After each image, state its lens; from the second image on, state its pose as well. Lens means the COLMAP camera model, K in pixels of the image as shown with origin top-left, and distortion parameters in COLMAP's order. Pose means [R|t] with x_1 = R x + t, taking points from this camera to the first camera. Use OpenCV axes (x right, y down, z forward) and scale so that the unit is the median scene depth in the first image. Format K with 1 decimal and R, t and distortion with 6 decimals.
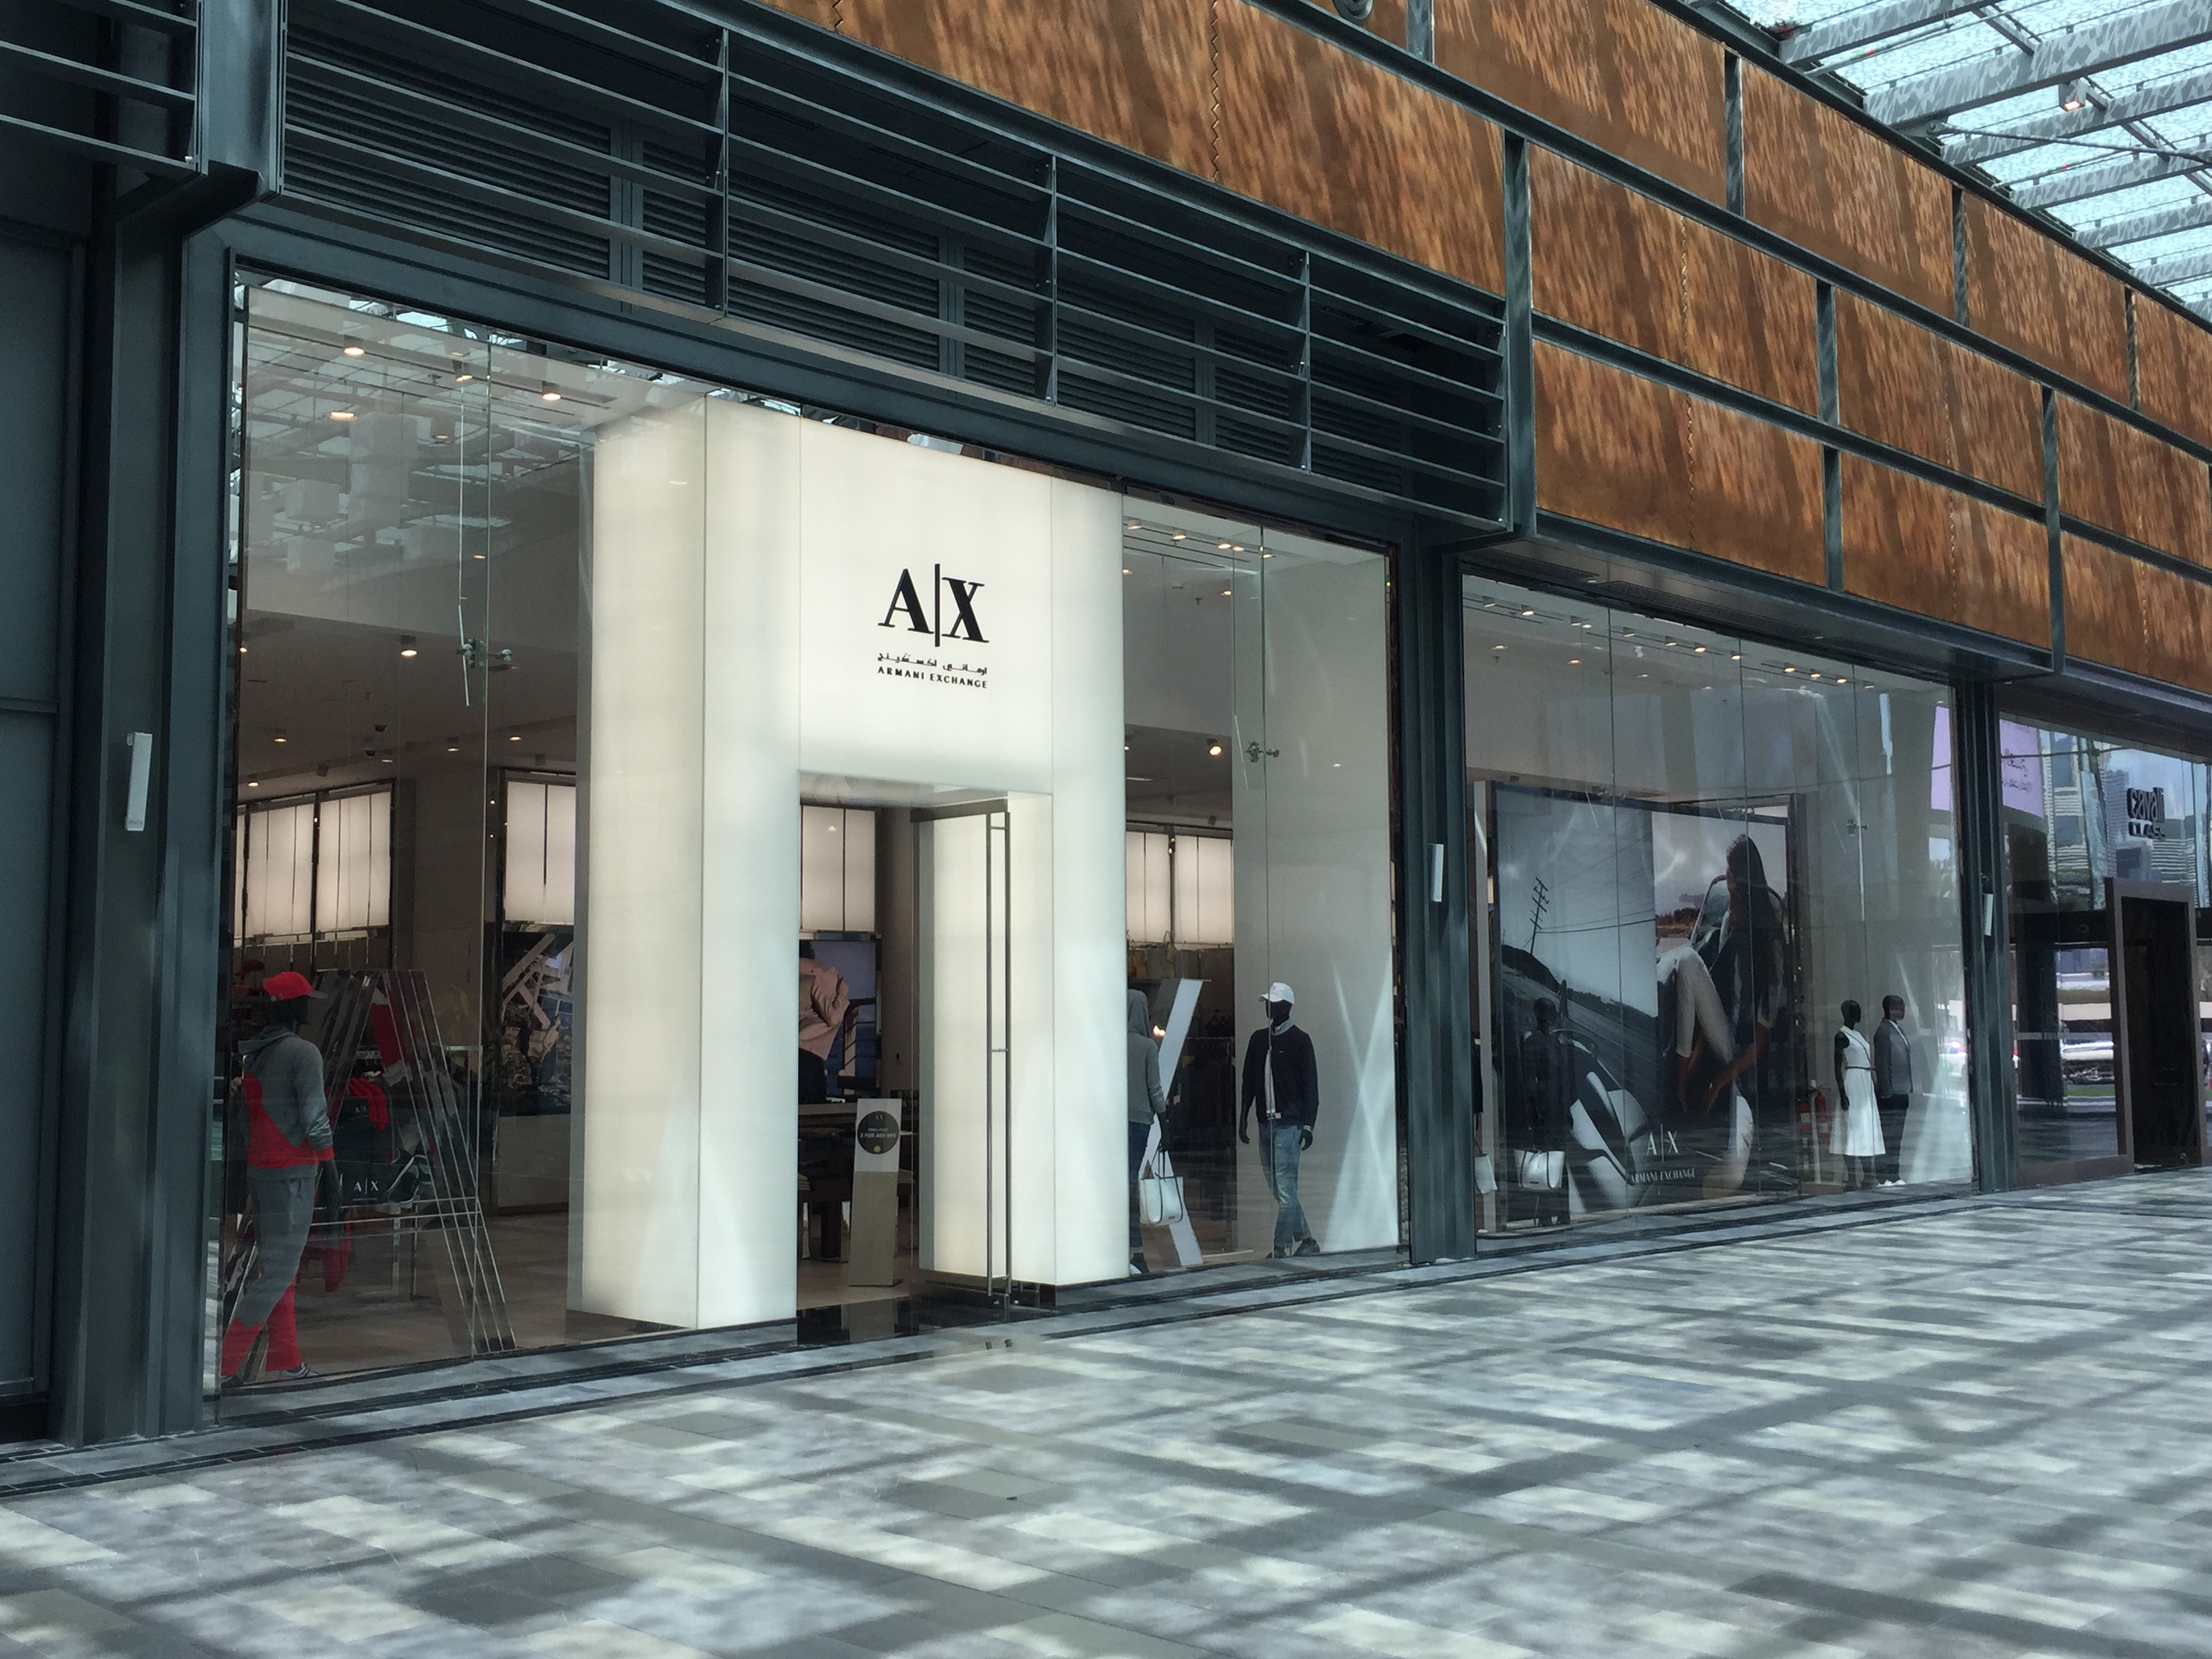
lens RADIAL K [[2217.6, 0, 1107.5], [0, 2217.6, 830.0], [0, 0, 1]] dist [0.004076, 0.000000]
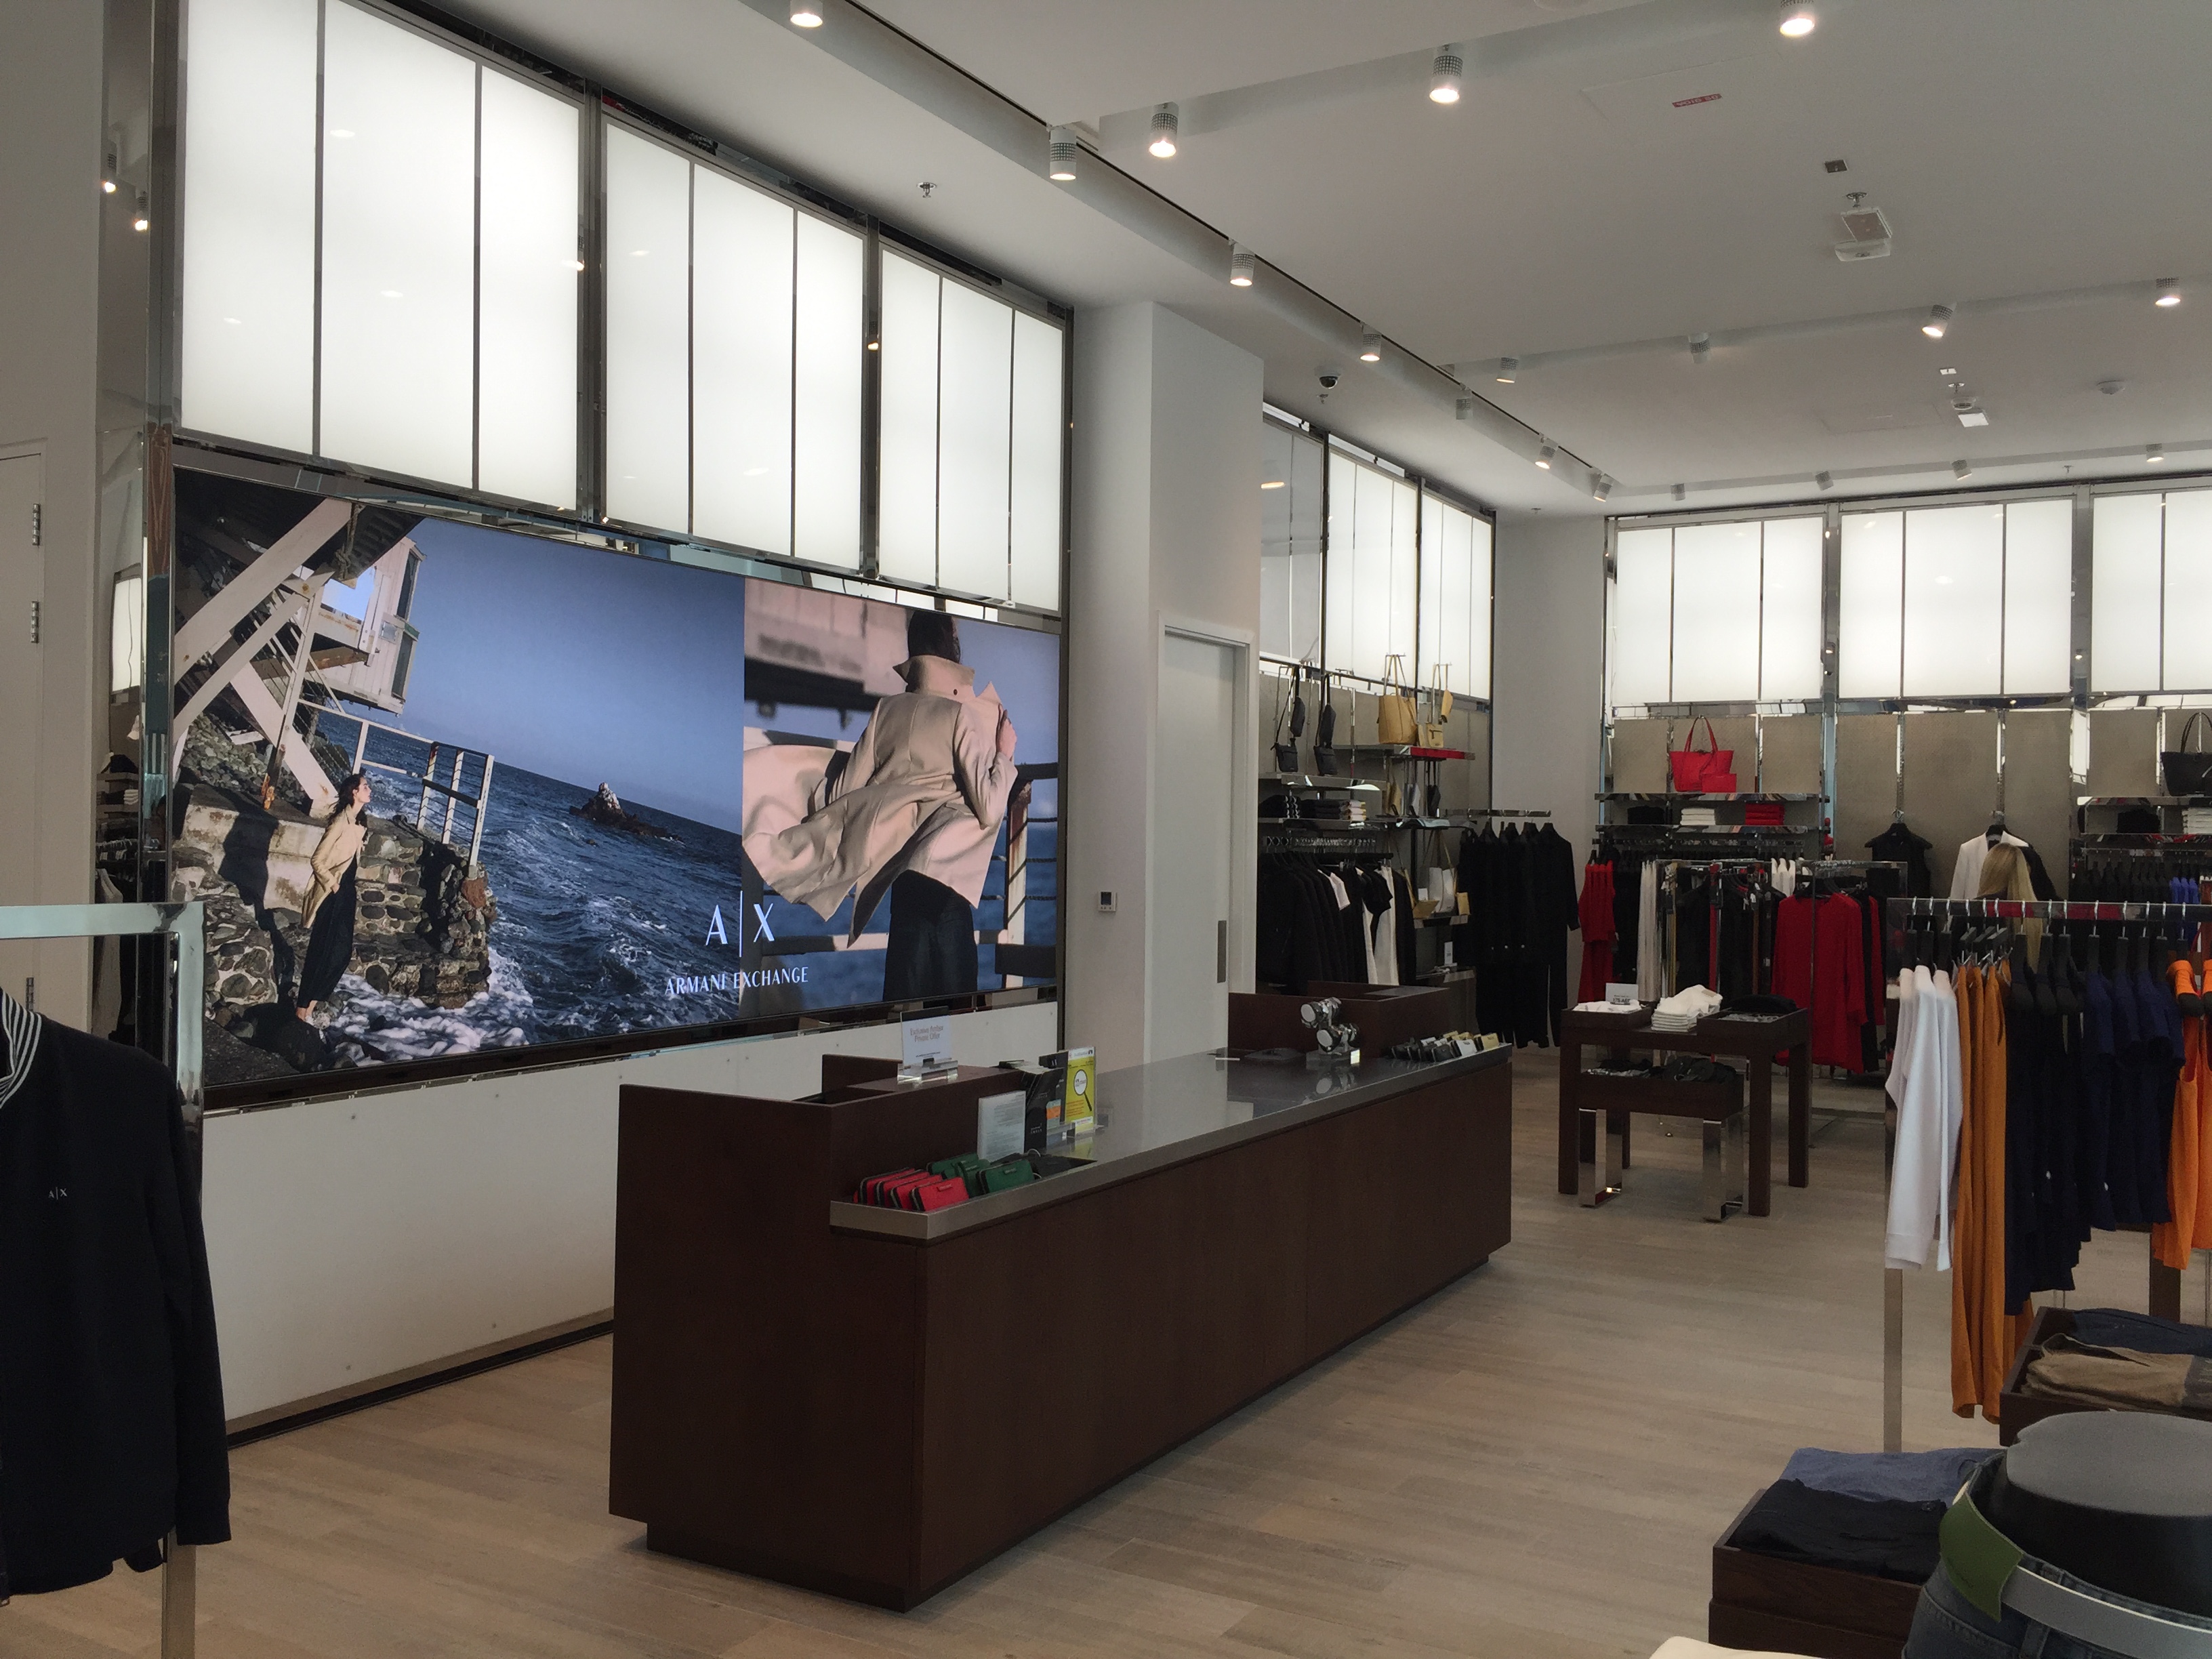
lens RADIAL K [[1888.3, 0, 1103.9], [0, 1888.3, 831.0], [0, 0, 1]] dist [0.015791, -0.030834]
pose [[0.964636, 0.017696, 0.262992, -0.218254], [-0.039836, 0.996071, 0.079095, 0.067138], [-0.260559, -0.086775, 0.961550, 0.725824]]
